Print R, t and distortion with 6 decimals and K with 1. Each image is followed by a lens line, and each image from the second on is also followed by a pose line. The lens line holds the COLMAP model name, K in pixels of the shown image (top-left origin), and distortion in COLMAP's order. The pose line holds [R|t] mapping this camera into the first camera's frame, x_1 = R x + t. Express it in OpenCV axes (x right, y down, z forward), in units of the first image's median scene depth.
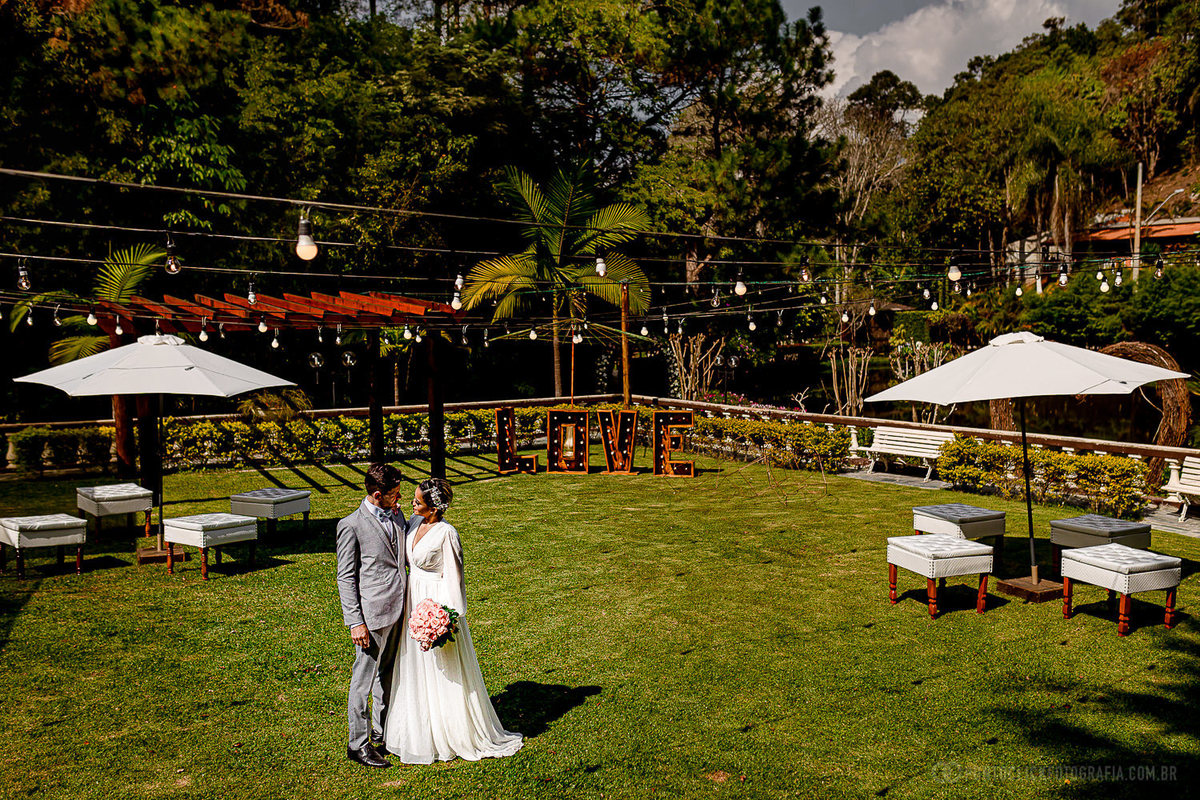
lens RADIAL K [[1238.2, 0, 600.2], [0, 1238.2, 397.4], [0, 0, 1]] dist [0.054534, 0.000000]
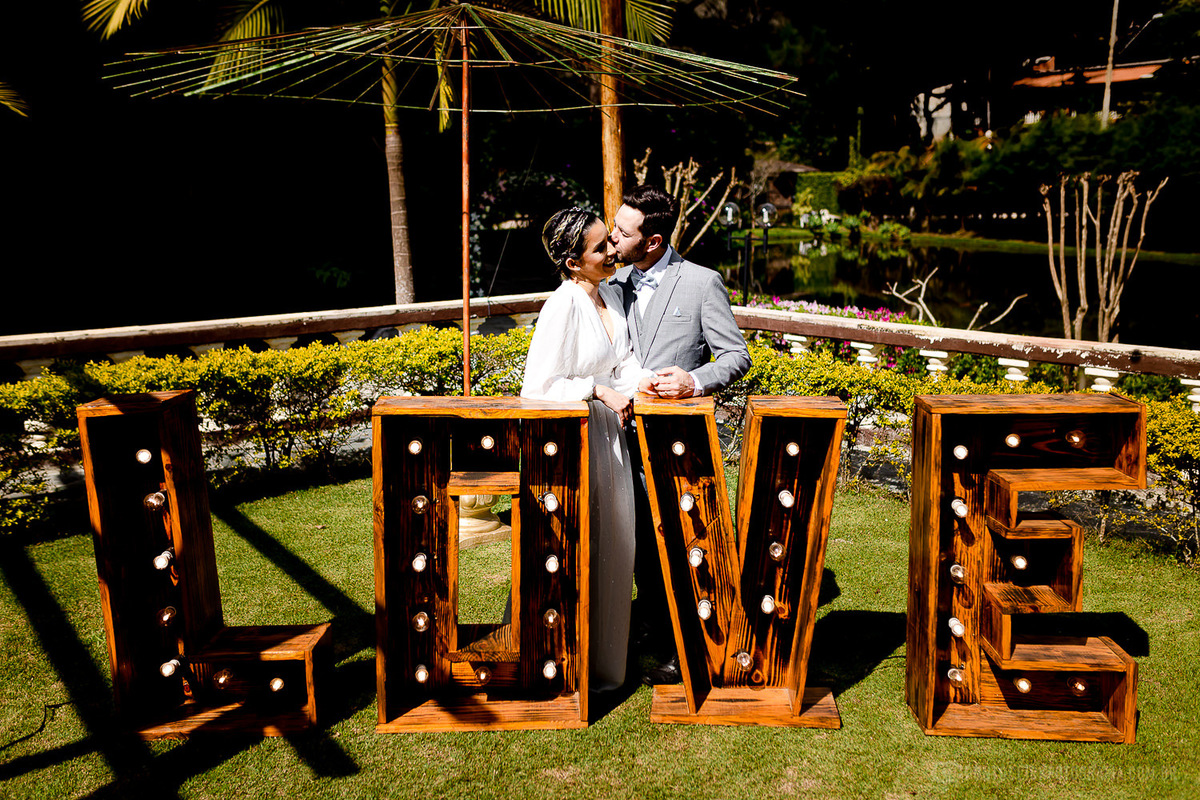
lens RADIAL K [[1238.2, 0, 598.2], [0, 1238.2, 404.2], [0, 0, 1]] dist [0.054534, 0.000000]
pose [[0.991139, -0.023828, 0.130678, -0.026006], [0.010376, 0.994662, 0.102668, -0.007235], [-0.132426, -0.100403, 0.986095, 0.634950]]
